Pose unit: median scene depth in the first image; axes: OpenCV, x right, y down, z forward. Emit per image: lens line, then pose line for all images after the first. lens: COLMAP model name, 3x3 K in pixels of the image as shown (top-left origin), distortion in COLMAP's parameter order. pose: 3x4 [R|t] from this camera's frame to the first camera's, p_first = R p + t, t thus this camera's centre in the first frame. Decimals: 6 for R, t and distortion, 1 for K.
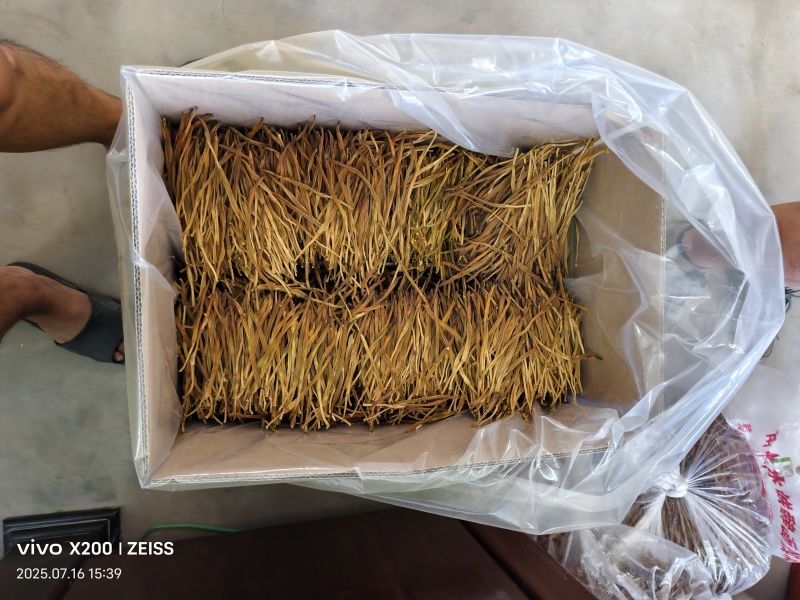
lens RADIAL K [[539.0, 0, 397.1], [0, 539.0, 303.6], [0, 0, 1]] dist [0.007006, -0.004804]
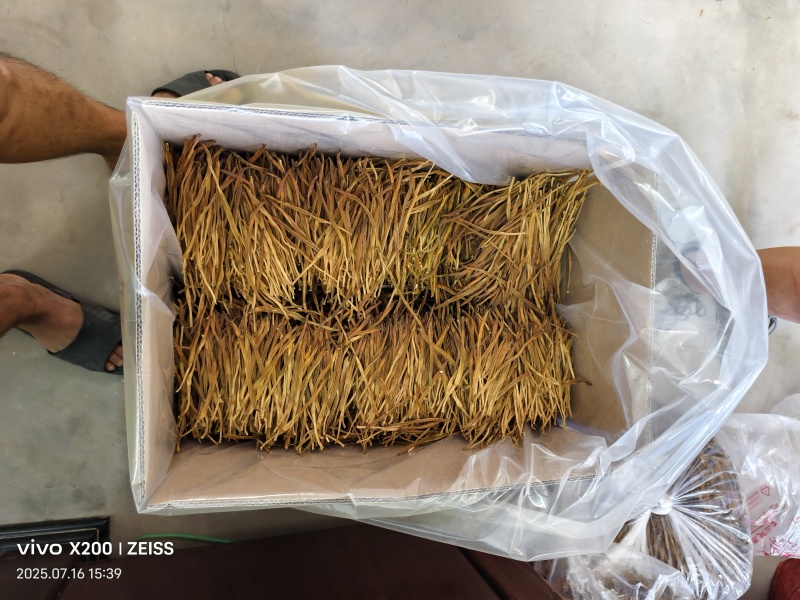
lens RADIAL K [[539.0, 0, 397.9], [0, 539.0, 304.5], [0, 0, 1]] dist [0.007006, -0.004804]
pose [[0.999608, 0.021800, 0.017574, -0.008629], [-0.021744, 0.999758, -0.003342, -0.041224], [-0.017643, 0.002958, 0.999840, -0.016877]]
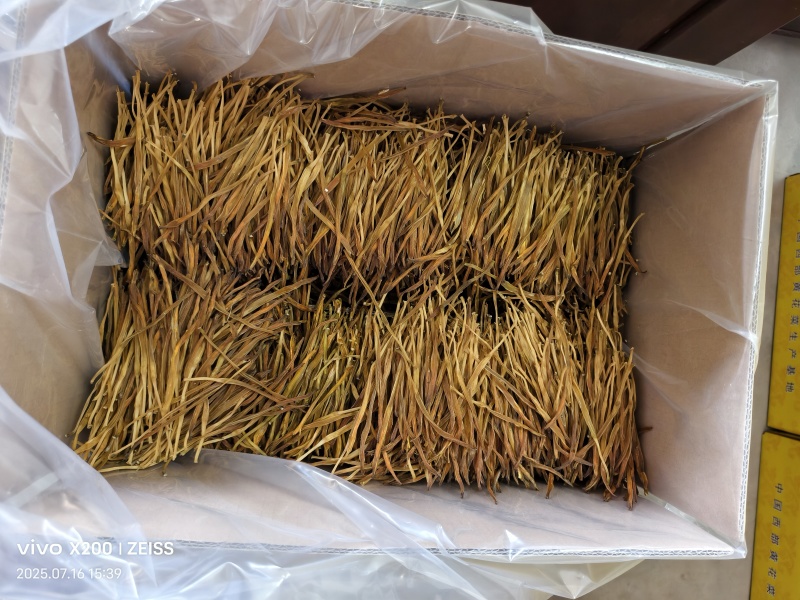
lens RADIAL K [[543.5, 0, 398.7], [0, 543.5, 304.6], [0, 0, 1]] dist [0.004412, 0.004744]
pose [[-0.924059, -0.096255, -0.369933, 0.279476], [0.106322, -0.994308, -0.006867, -0.058620], [-0.367166, -0.045677, 0.929033, 0.285508]]
